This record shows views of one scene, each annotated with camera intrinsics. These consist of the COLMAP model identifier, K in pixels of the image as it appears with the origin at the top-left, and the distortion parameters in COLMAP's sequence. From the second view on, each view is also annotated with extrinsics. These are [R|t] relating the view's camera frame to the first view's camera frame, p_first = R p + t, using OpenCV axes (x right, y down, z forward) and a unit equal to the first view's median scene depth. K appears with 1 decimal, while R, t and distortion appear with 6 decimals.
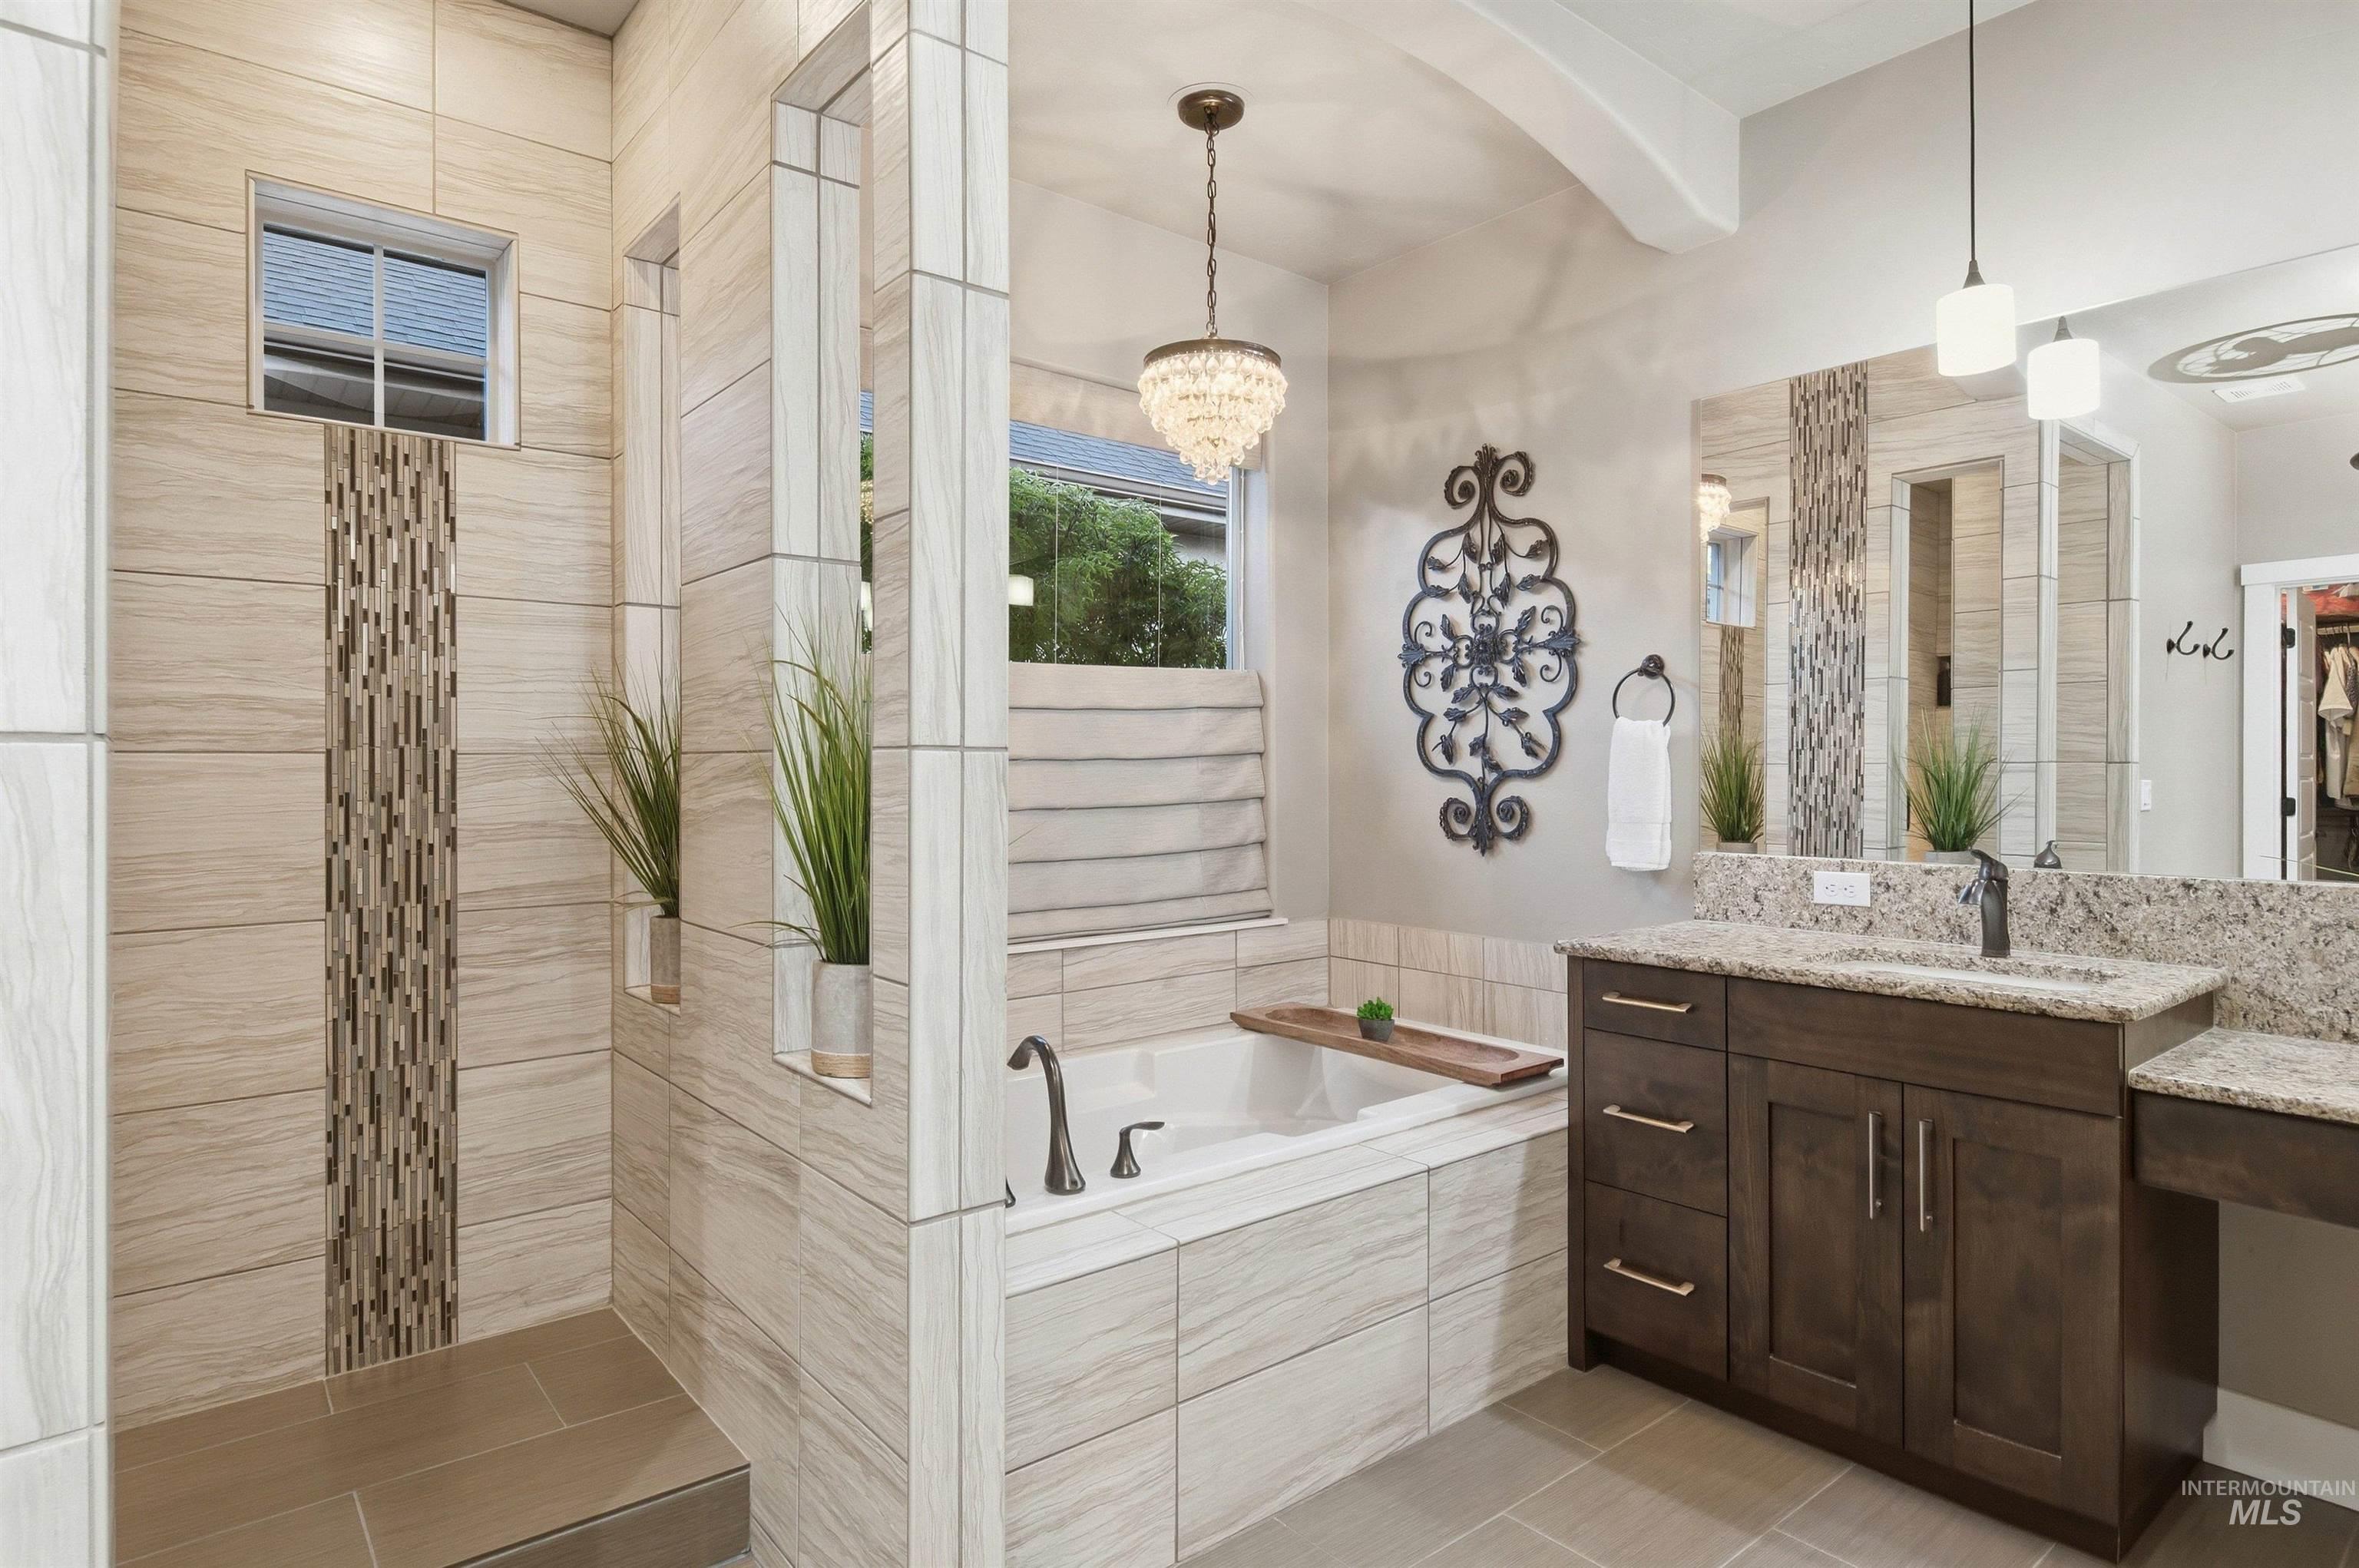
lens RADIAL K [[1133.3, 0, 1179.5], [0, 1133.3, 784.0], [0, 0, 1]] dist [0.000215, -0.000788]
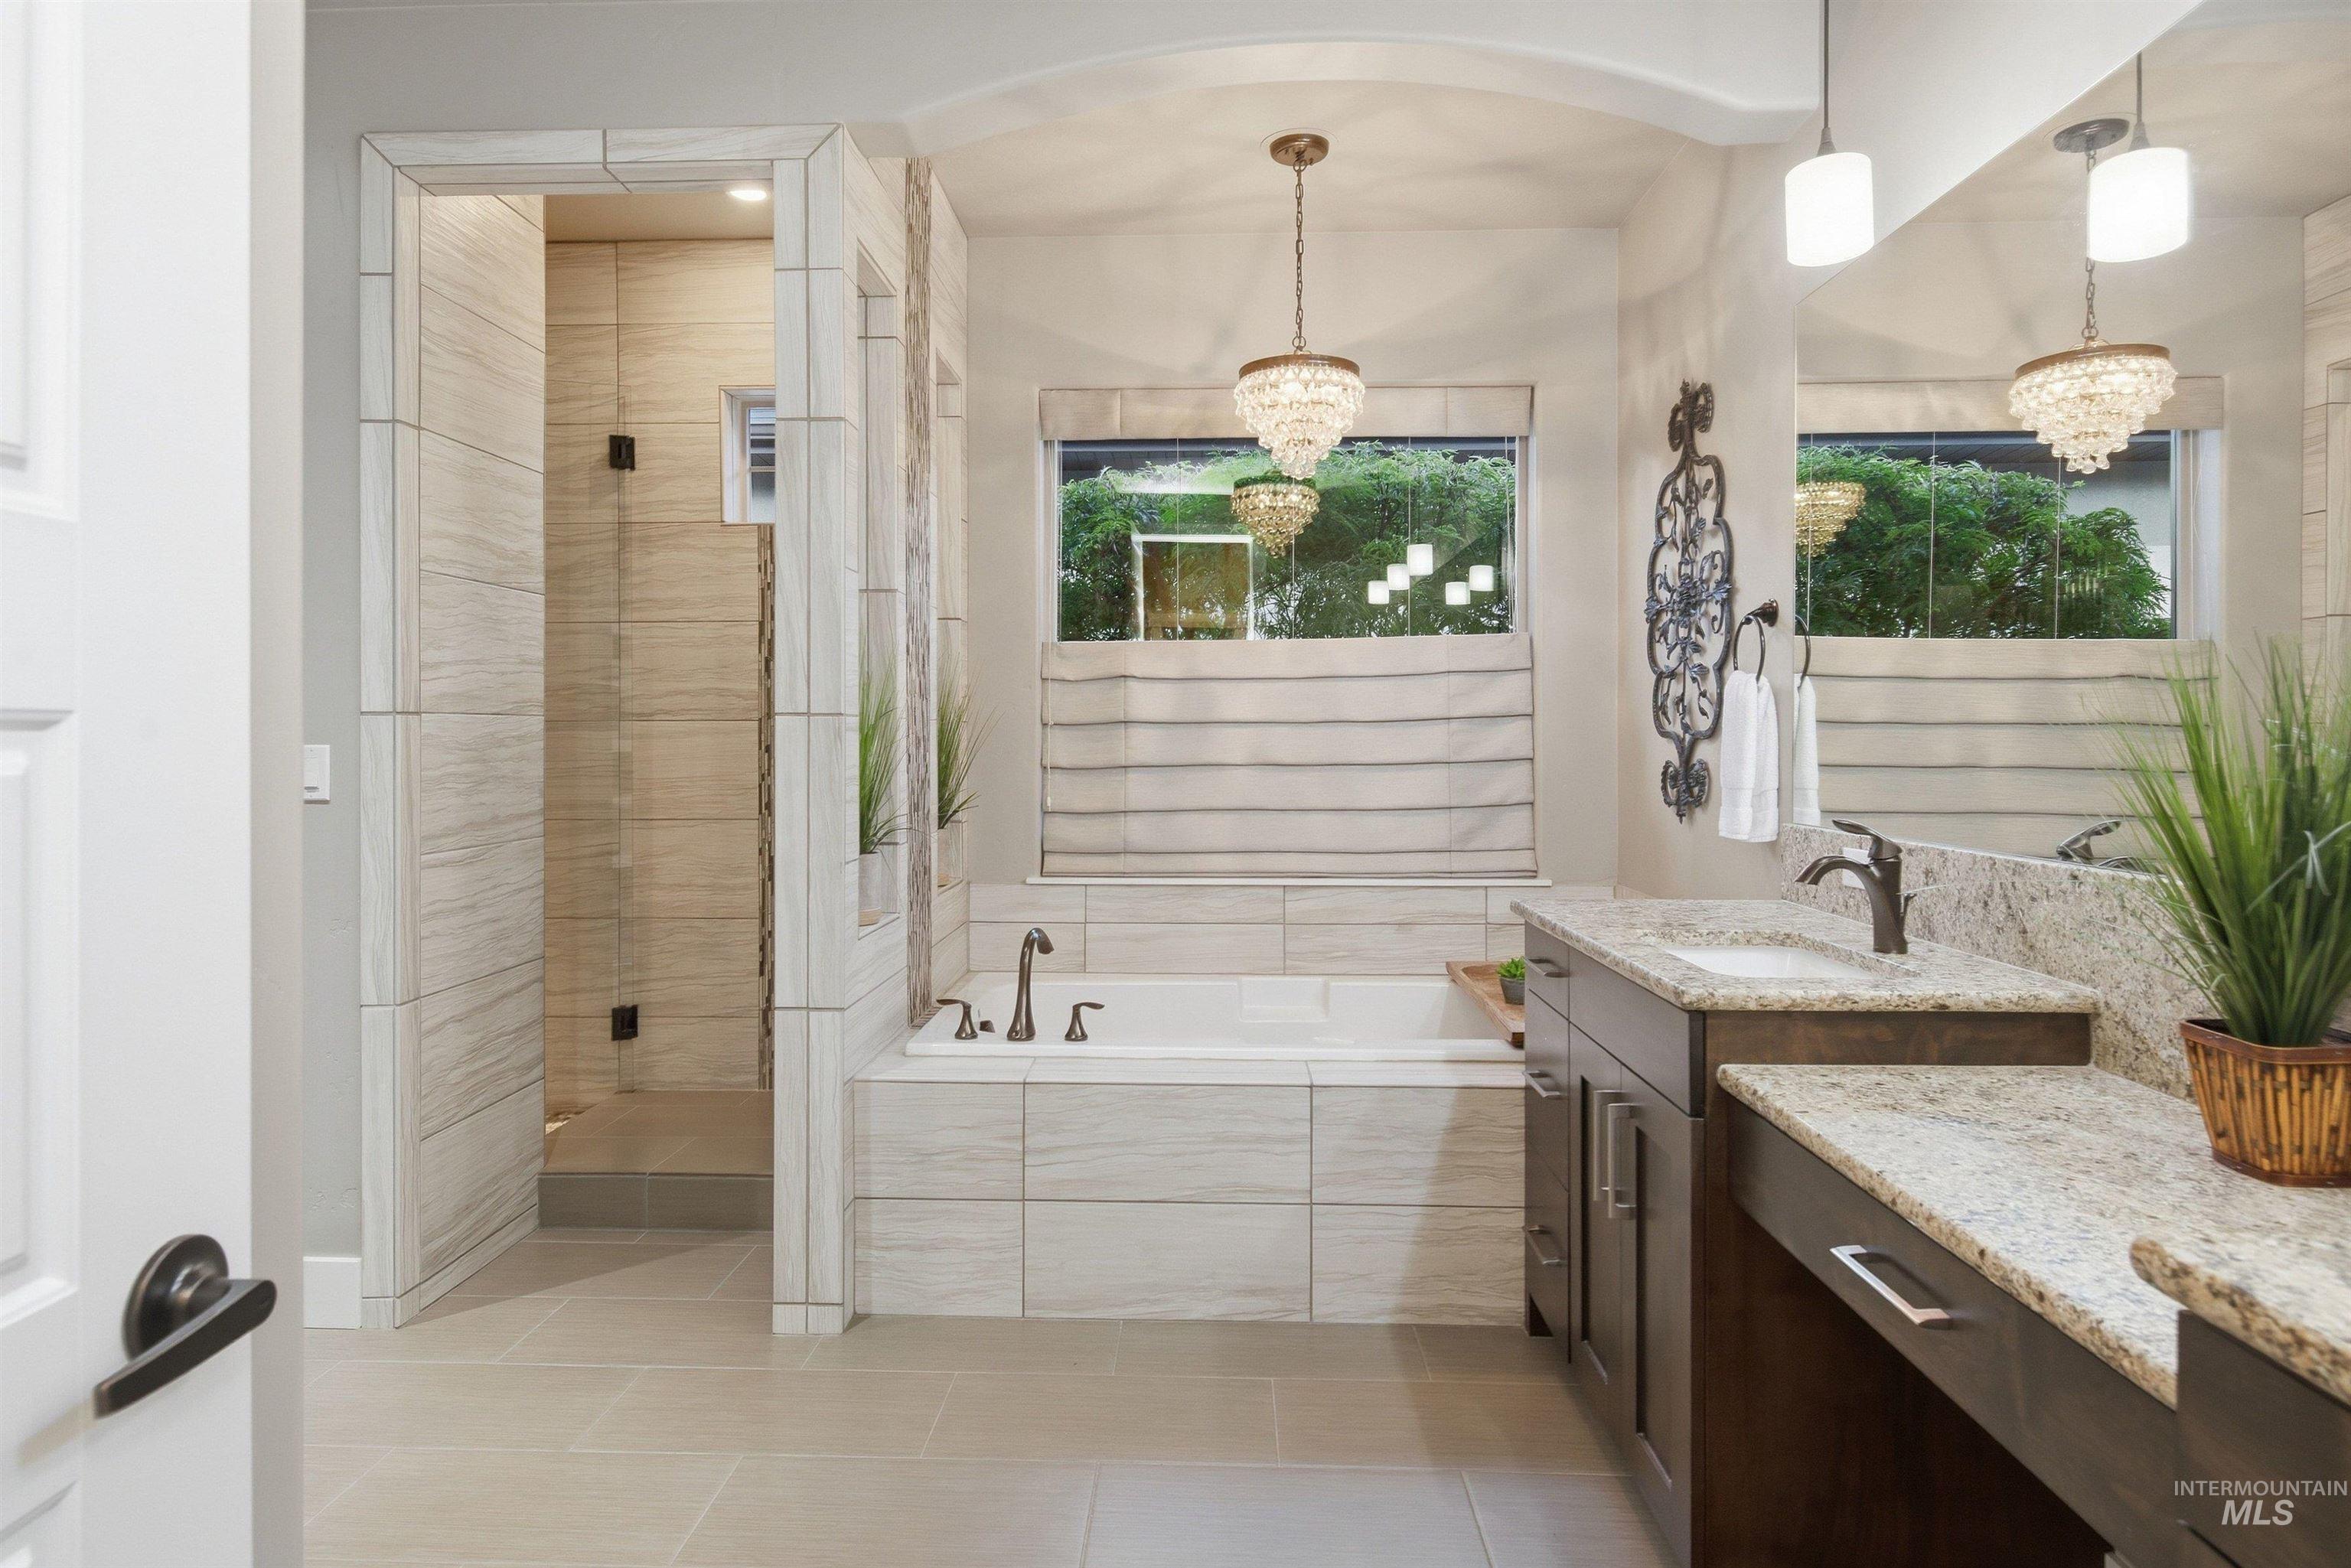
lens RADIAL K [[1095.9, 0, 1171.9], [0, 1095.9, 756.0], [0, 0, 1]] dist [-0.003854, -0.001121]
pose [[0.809659, 0.012143, -0.586775, 0.592205], [-0.008202, 0.999922, 0.009375, 0.004157], [0.586843, -0.002777, 0.809696, 0.034416]]
